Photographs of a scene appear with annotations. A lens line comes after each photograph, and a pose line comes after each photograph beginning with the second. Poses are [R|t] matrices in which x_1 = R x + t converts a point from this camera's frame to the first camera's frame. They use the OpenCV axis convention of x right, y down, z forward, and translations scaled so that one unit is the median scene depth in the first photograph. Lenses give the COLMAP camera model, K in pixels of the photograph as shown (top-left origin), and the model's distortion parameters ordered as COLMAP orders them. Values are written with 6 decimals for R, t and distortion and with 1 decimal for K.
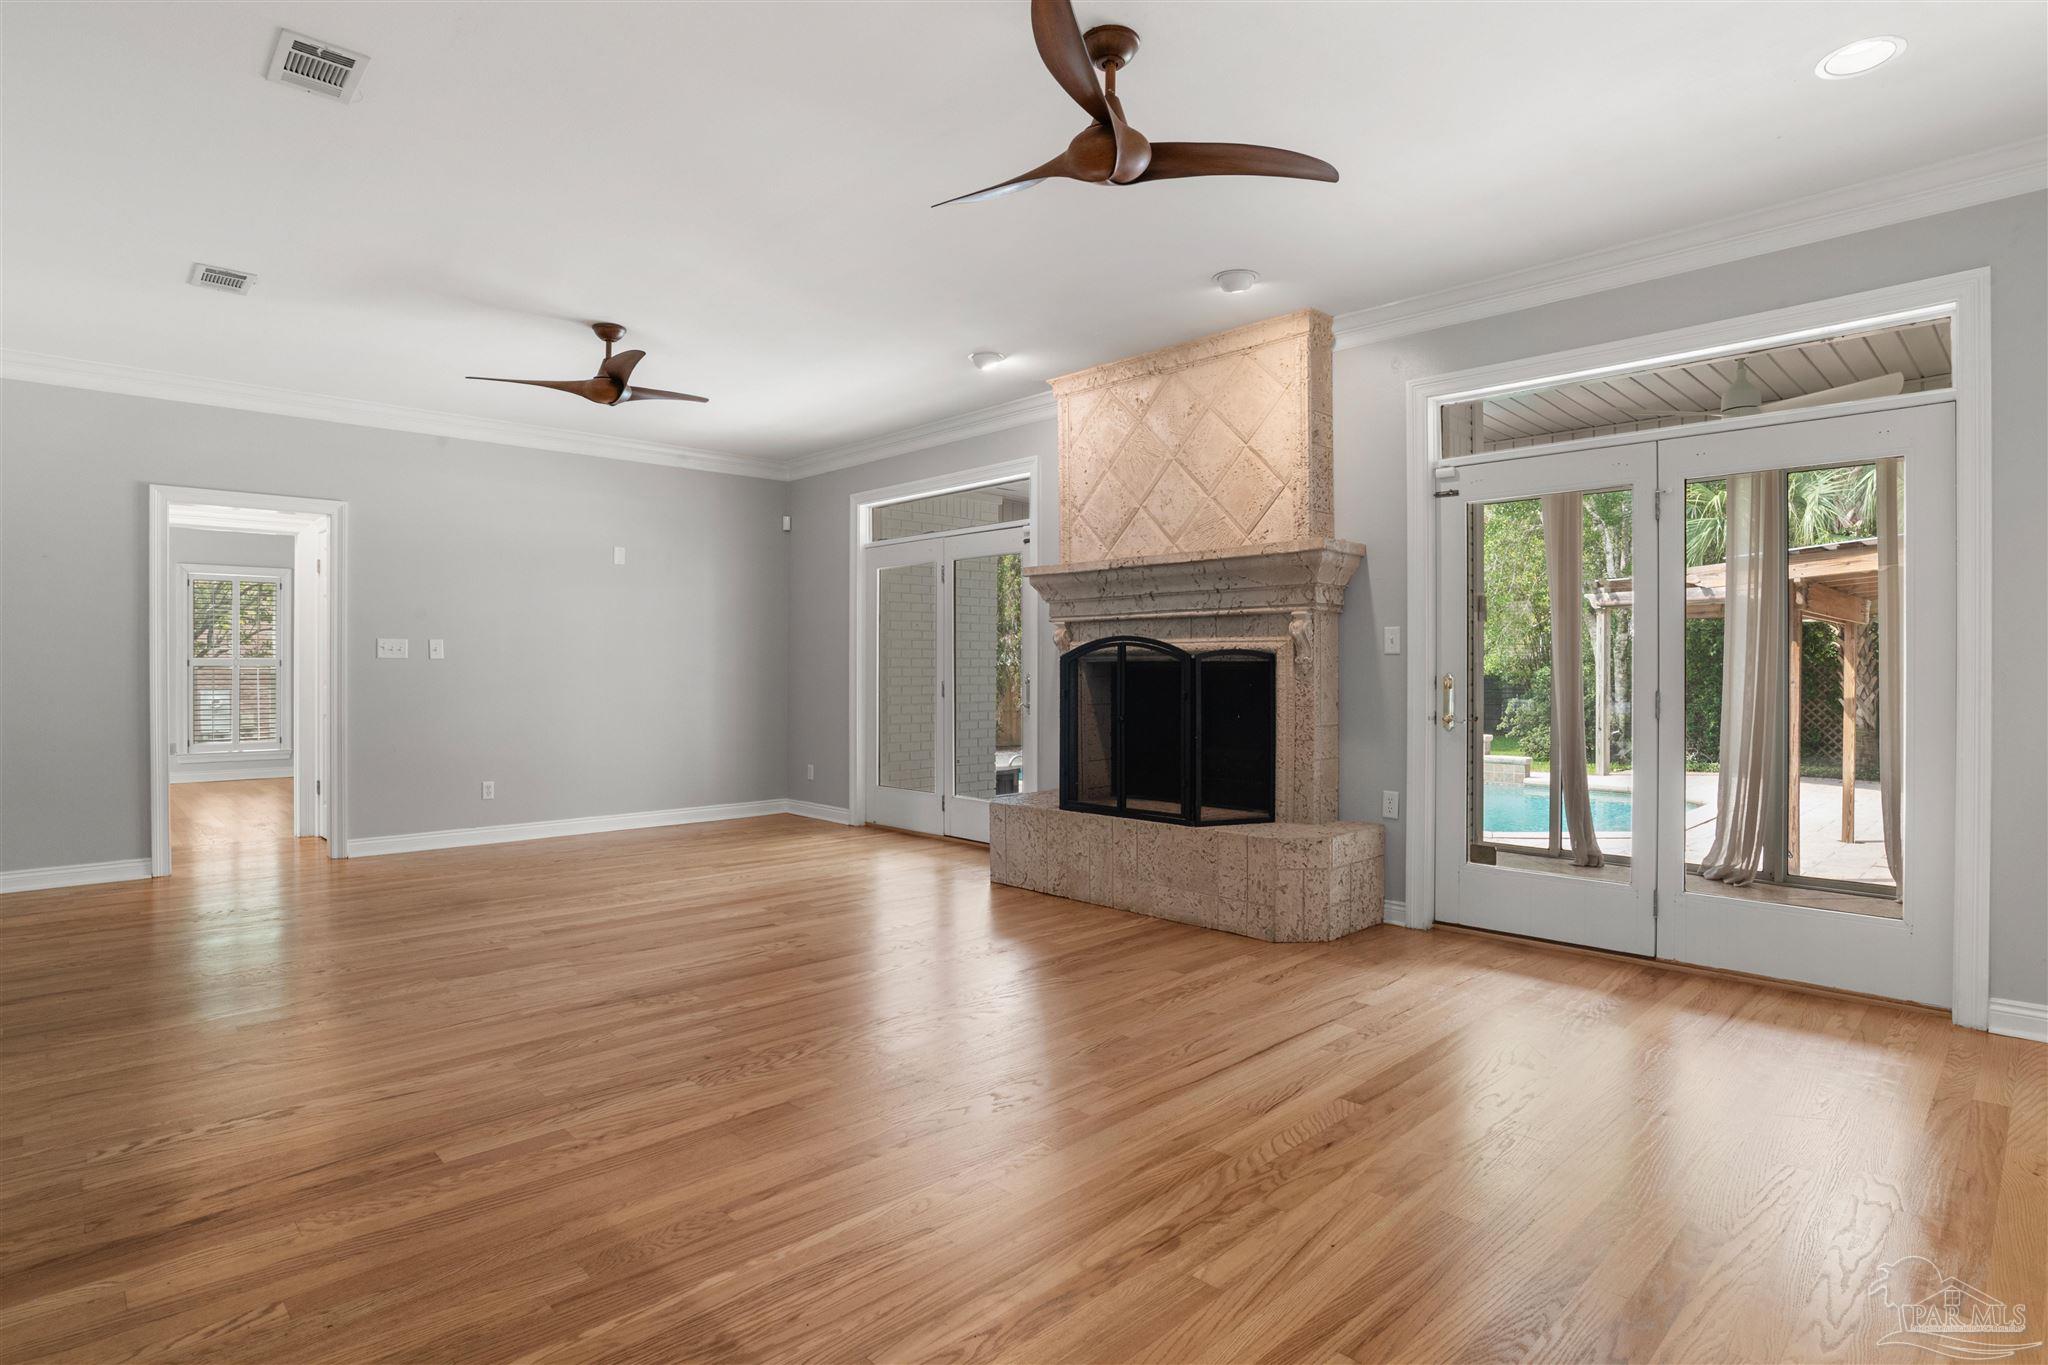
lens RADIAL K [[1060.4, 0, 1026.4], [0, 1060.4, 660.1], [0, 0, 1]] dist [-0.043301, 0.020353]
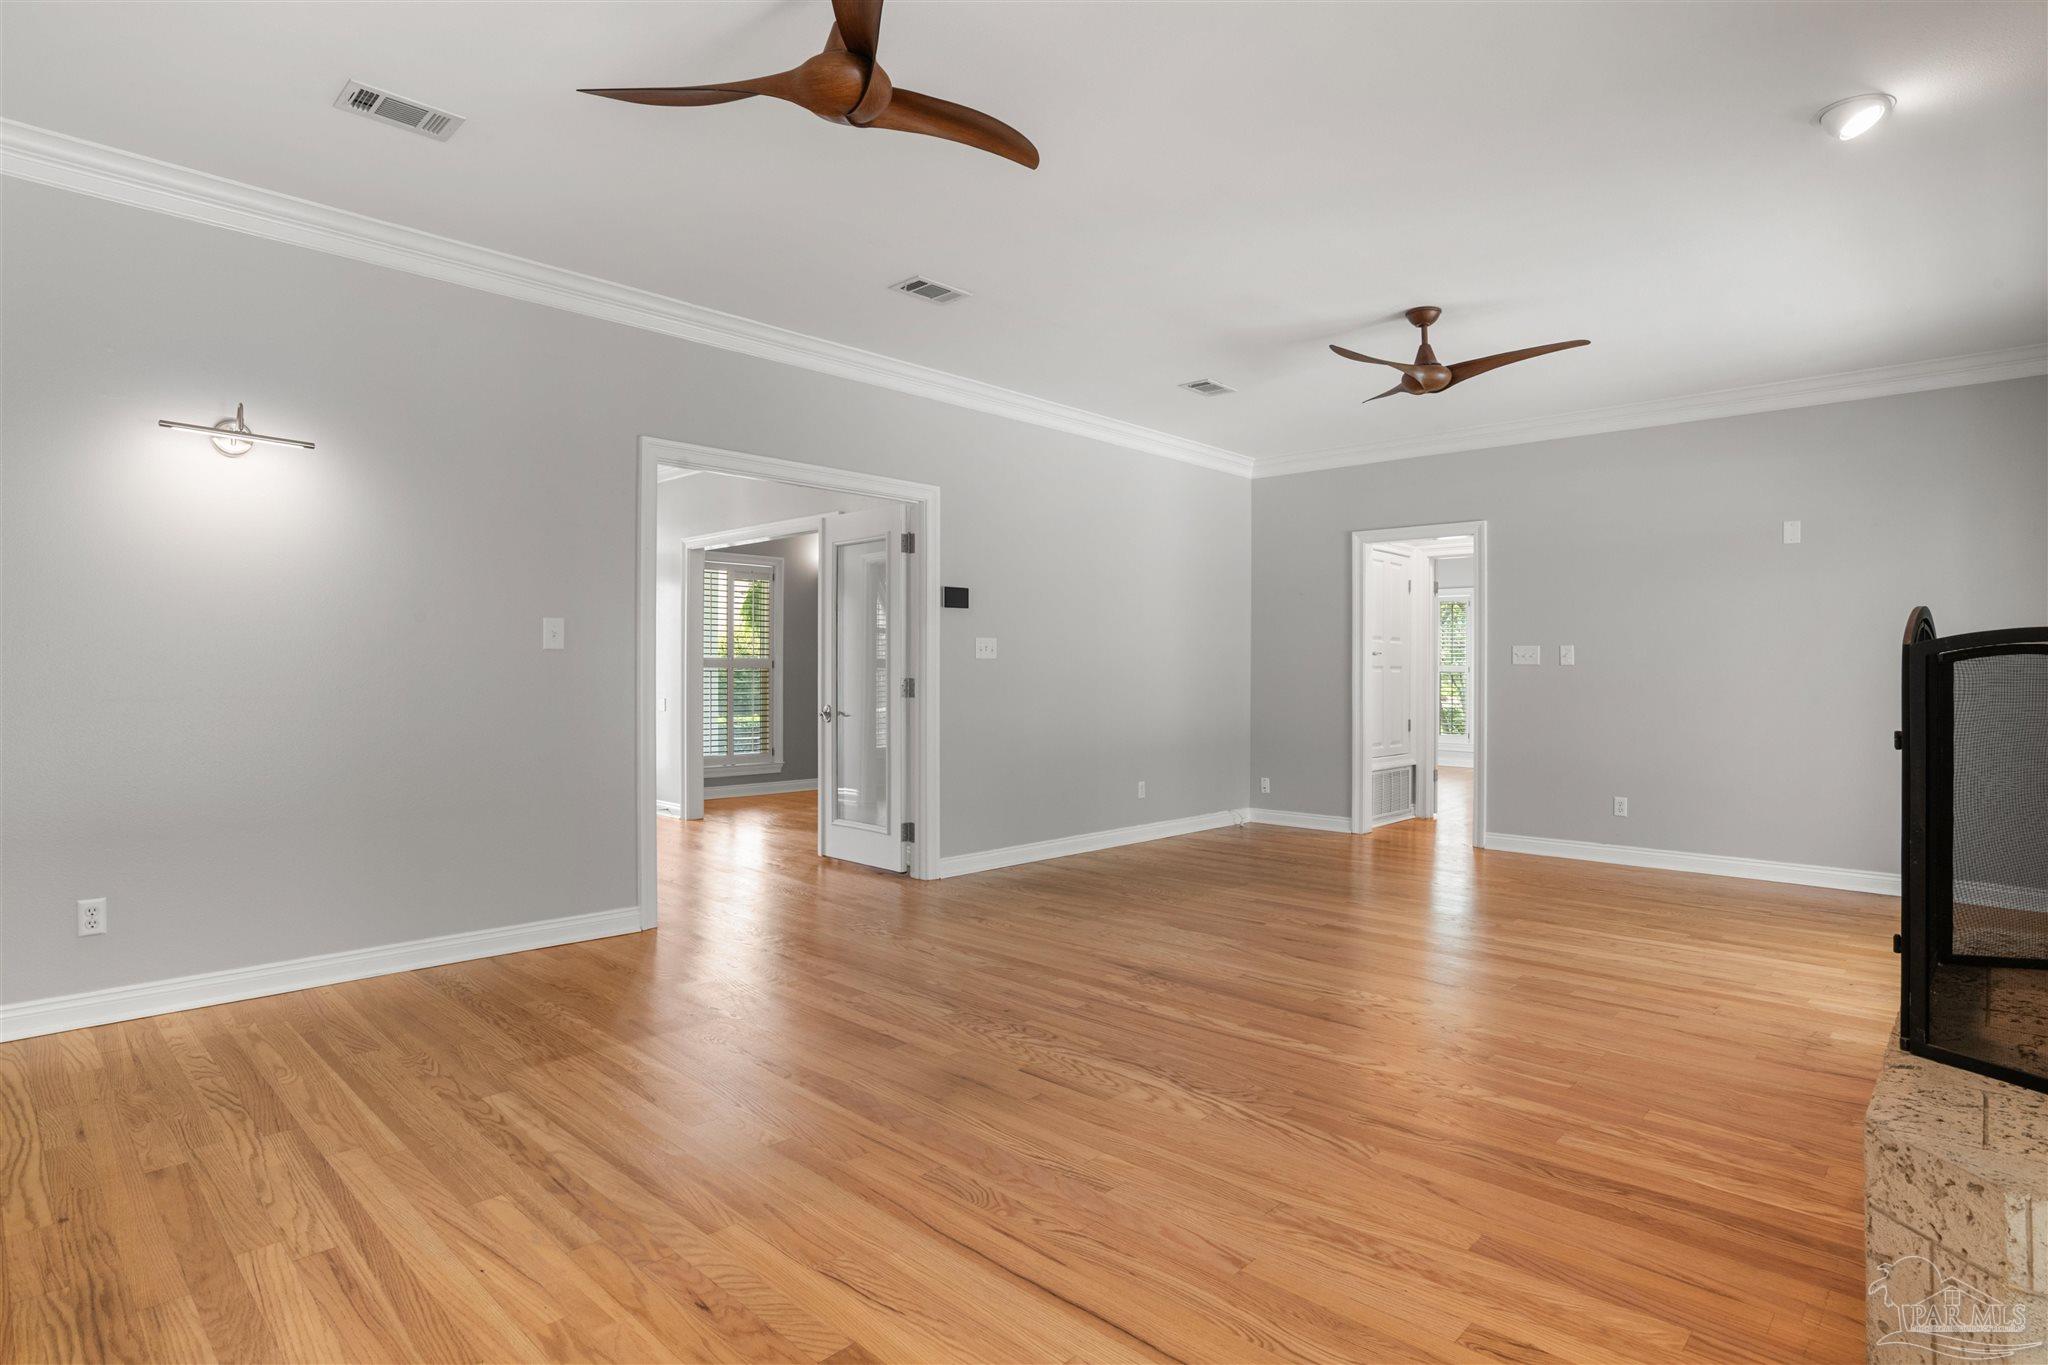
lens RADIAL K [[1060.4, 0, 1032.2], [0, 1060.4, 684.1], [0, 0, 1]] dist [-0.043301, 0.020353]
pose [[0.041604, 0.007999, -0.999102, 0.755994], [0.005247, 0.999952, 0.008224, 0.012363], [0.999120, -0.005585, 0.041560, 0.880488]]
